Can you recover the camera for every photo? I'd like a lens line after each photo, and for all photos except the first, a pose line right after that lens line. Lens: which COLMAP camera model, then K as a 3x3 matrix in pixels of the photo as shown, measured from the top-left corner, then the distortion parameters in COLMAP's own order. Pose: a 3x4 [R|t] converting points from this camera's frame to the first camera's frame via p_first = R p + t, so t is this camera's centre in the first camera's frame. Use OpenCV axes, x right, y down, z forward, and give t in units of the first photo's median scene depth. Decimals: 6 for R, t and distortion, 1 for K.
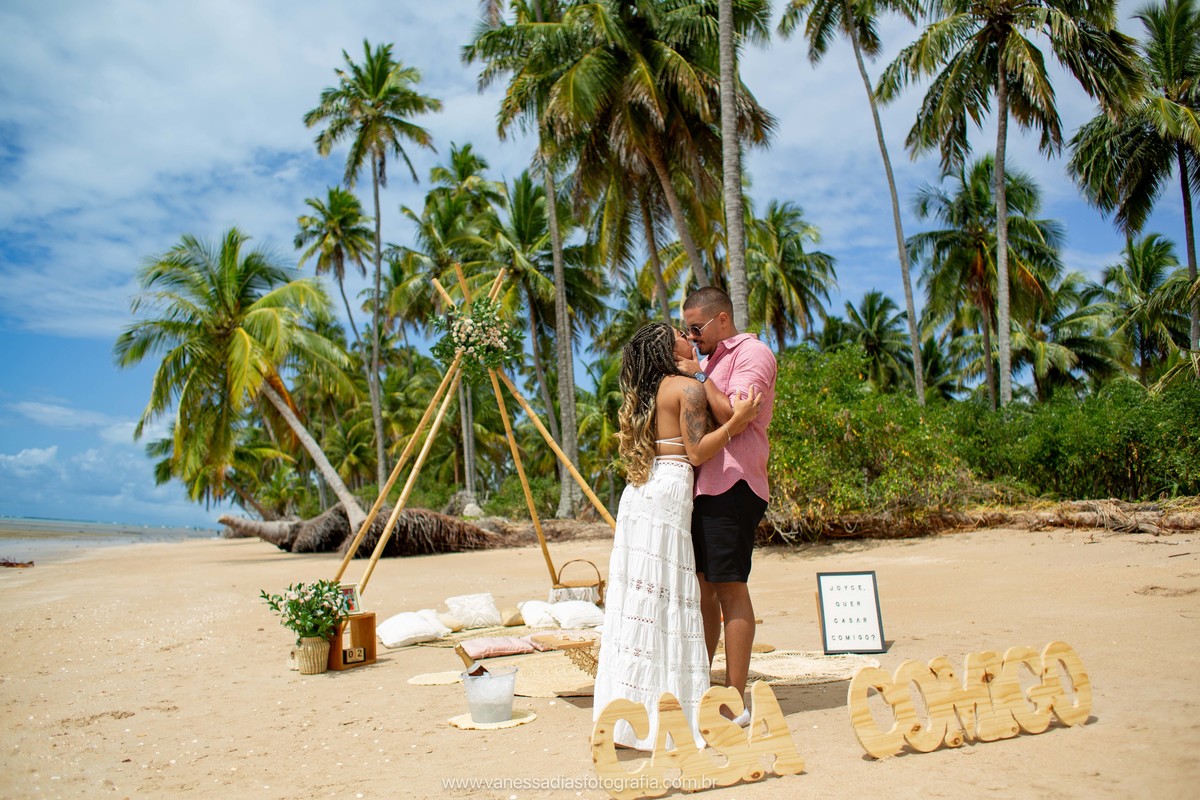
lens RADIAL K [[952.3, 0, 607.4], [0, 952.3, 399.8], [0, 0, 1]] dist [-0.099178, 0.138228]
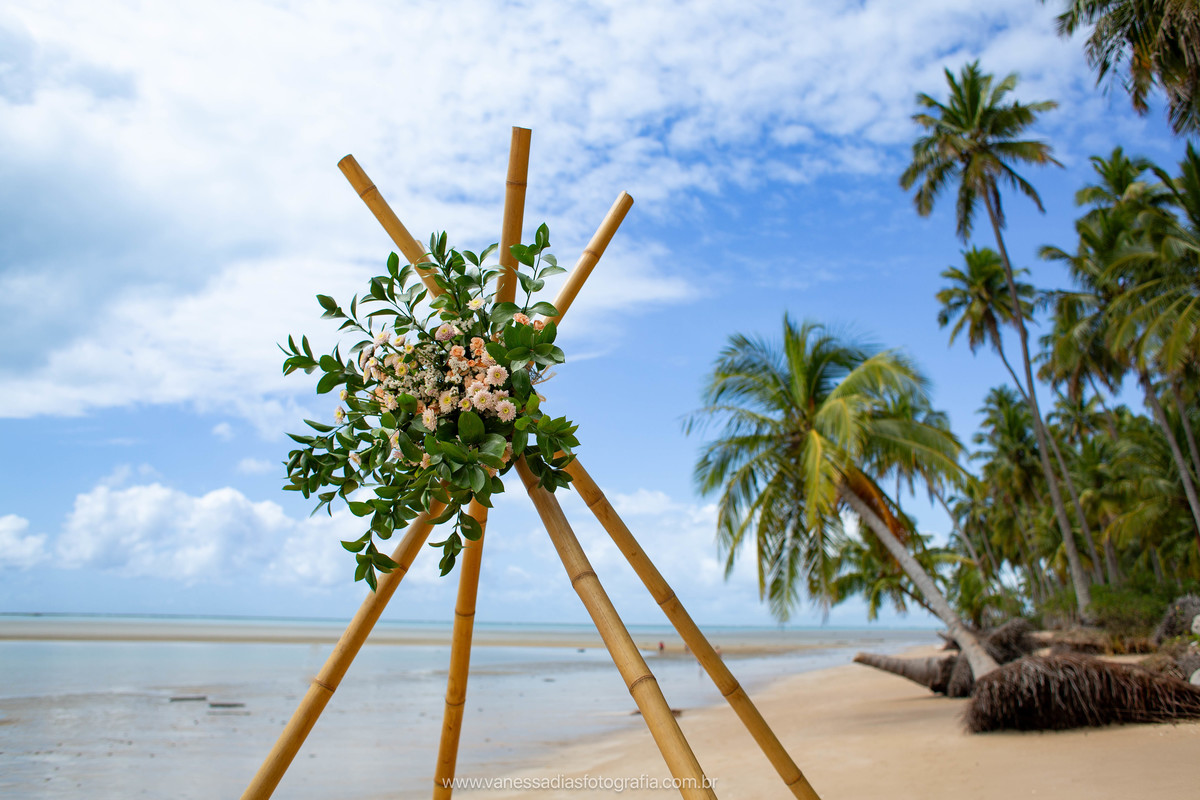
lens RADIAL K [[962.4, 0, 602.8], [0, 962.4, 394.7], [0, 0, 1]] dist [-0.102336, 0.128287]
pose [[0.732109, -0.204542, -0.649753, 0.019326], [0.138027, 0.978611, -0.152544, -0.004017], [0.667057, 0.021996, 0.744682, 0.211533]]
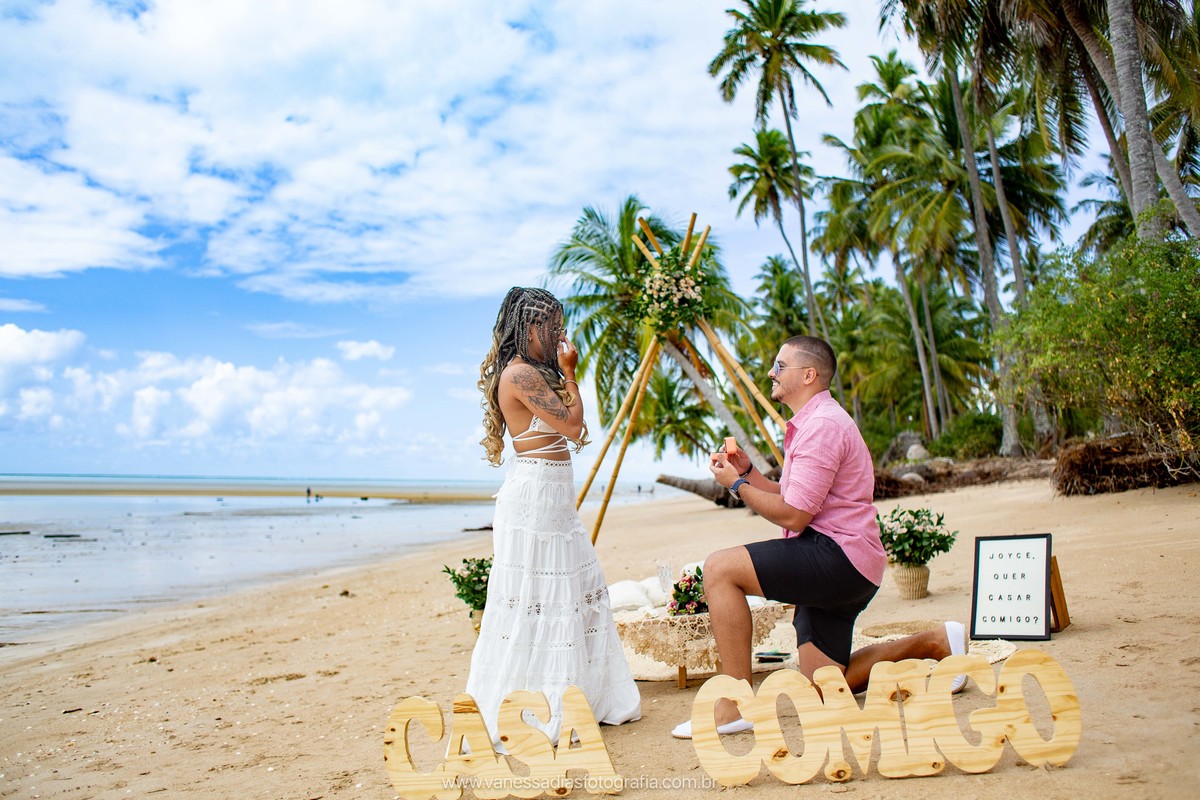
lens RADIAL K [[997.6, 0, 588.8], [0, 997.6, 396.2], [0, 0, 1]] dist [-0.101825, 0.135881]
pose [[0.863564, -0.091684, -0.495834, 0.069752], [0.119853, 0.992471, 0.025225, 0.000768], [0.489788, -0.081210, 0.868051, 0.023830]]
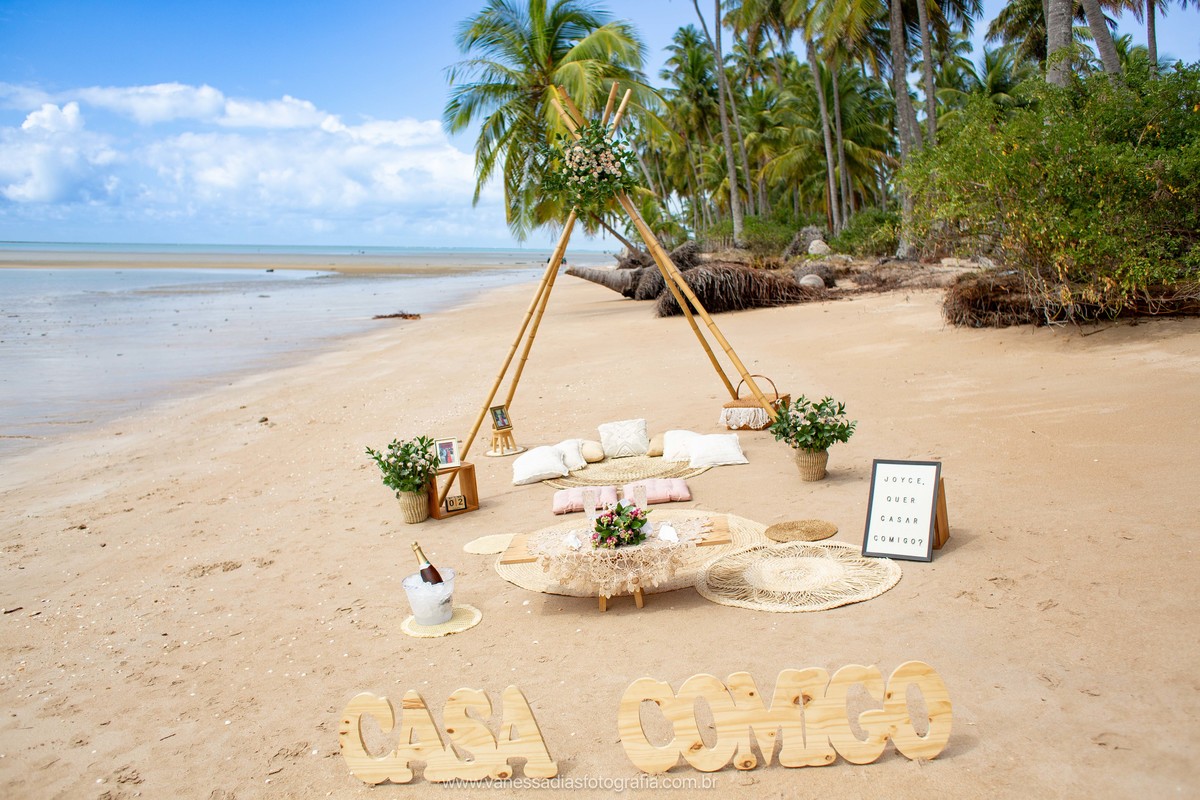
lens RADIAL K [[981.1, 0, 594.5], [0, 981.1, 396.9], [0, 0, 1]] dist [-0.105480, 0.142645]
pose [[0.909479, 0.021183, -0.415209, 0.068851], [0.100314, 0.958013, 0.268606, -0.026477], [0.403465, -0.285942, 0.869168, 0.026069]]
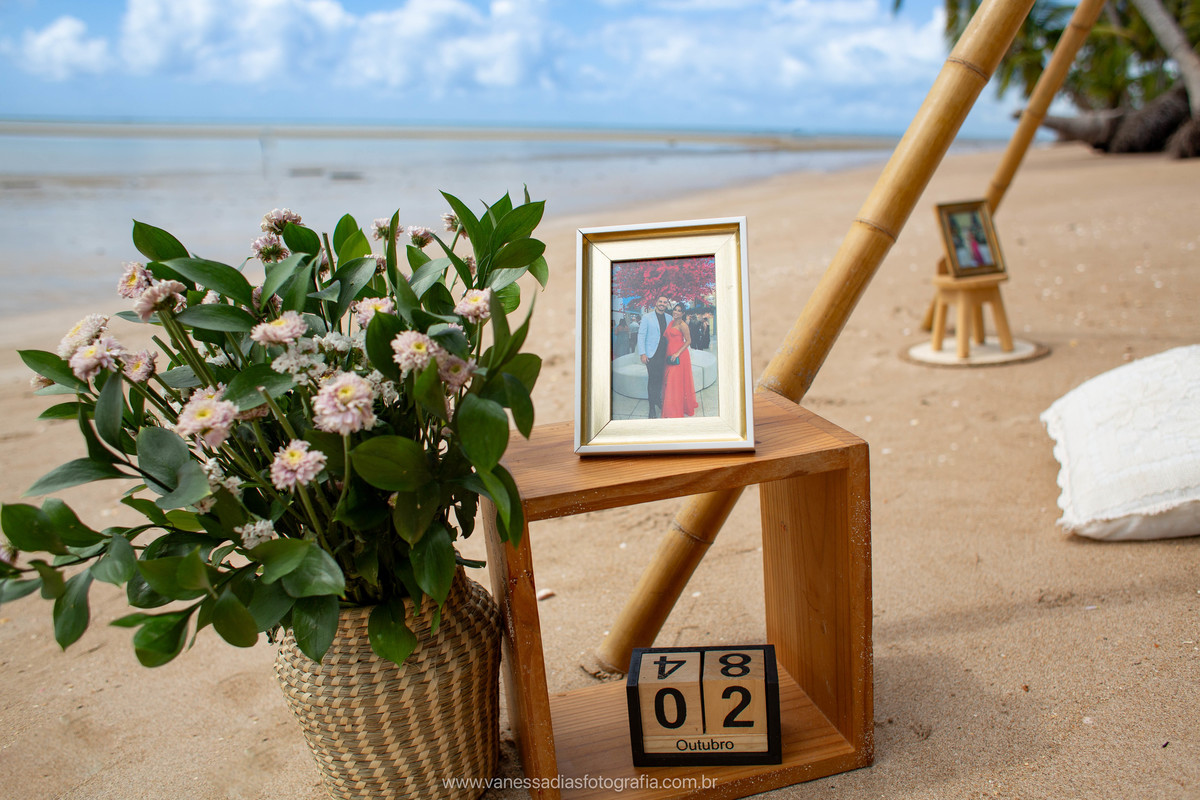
lens RADIAL K [[970.0, 0, 601.7], [0, 970.0, 395.3], [0, 0, 1]] dist [-0.096139, 0.122996]
pose [[0.677863, 0.152509, -0.719196, -0.036655], [0.139741, 0.933686, 0.329702, 0.035526], [0.721786, -0.323994, 0.611599, 0.186598]]
